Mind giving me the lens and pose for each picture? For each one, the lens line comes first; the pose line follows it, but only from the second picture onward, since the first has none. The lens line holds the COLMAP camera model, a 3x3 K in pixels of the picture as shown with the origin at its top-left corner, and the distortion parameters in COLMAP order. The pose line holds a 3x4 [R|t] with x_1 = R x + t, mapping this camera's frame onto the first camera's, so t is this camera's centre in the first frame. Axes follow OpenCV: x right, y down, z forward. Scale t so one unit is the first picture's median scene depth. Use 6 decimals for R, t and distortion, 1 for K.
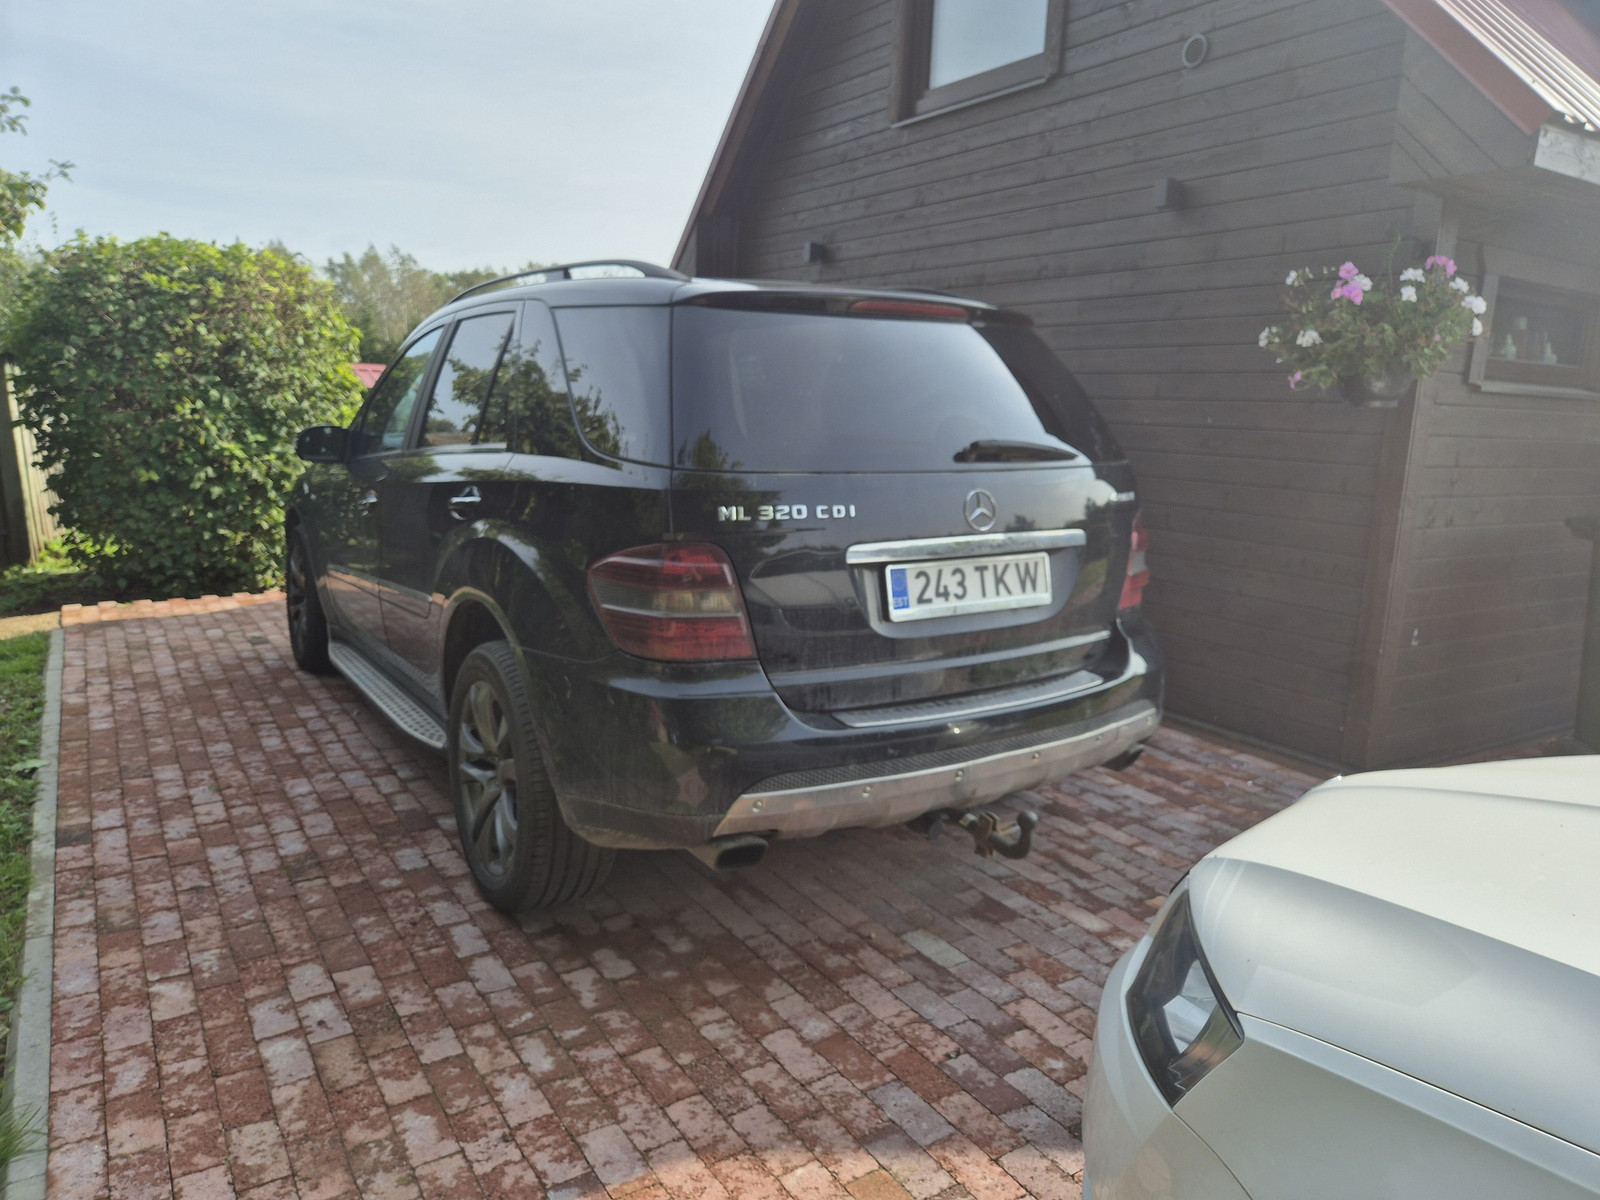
lens RADIAL K [[1079.6, 0, 837.2], [0, 1079.6, 601.3], [0, 0, 1]] dist [0.040712, -0.002282]
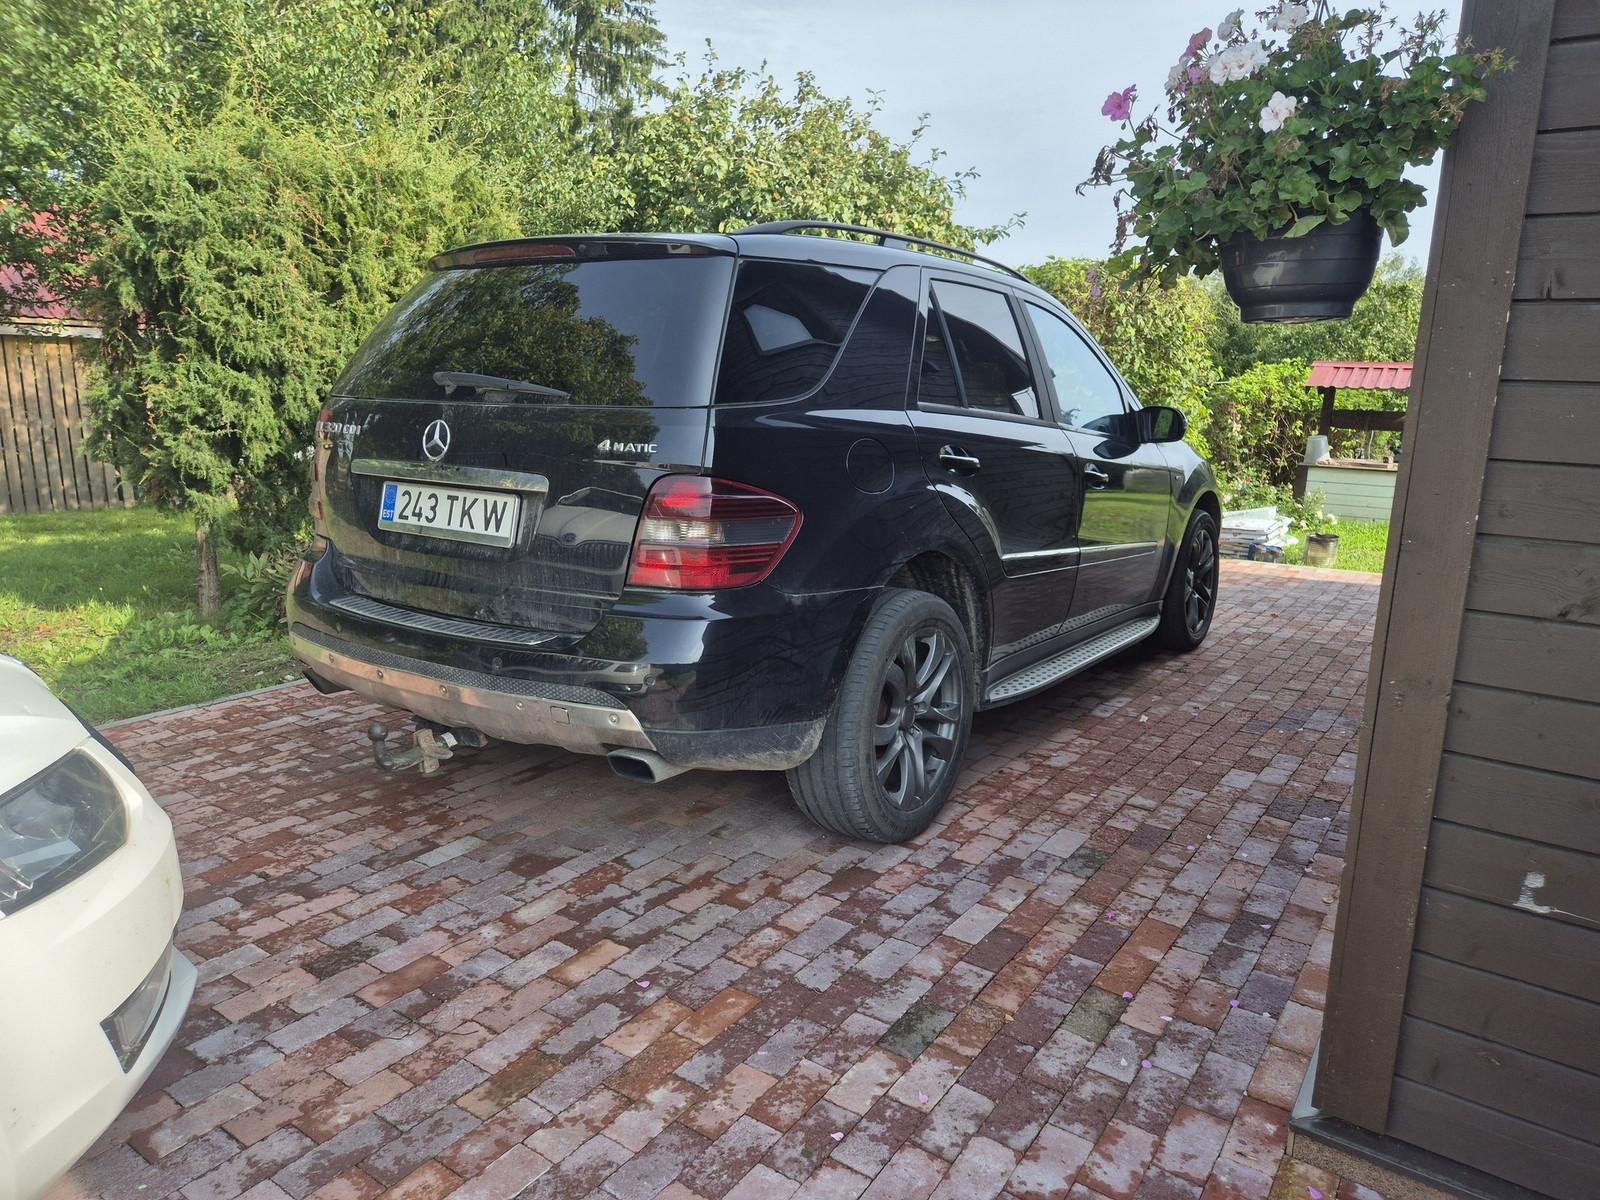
lens RADIAL K [[1079.6, 0, 837.2], [0, 1079.6, 601.3], [0, 0, 1]] dist [0.040712, -0.002282]
pose [[0.376697, 0.156679, -0.912990, 1.245095], [-0.185664, 0.978363, 0.091293, -0.097384], [0.907540, 0.135119, 0.397636, 0.932150]]
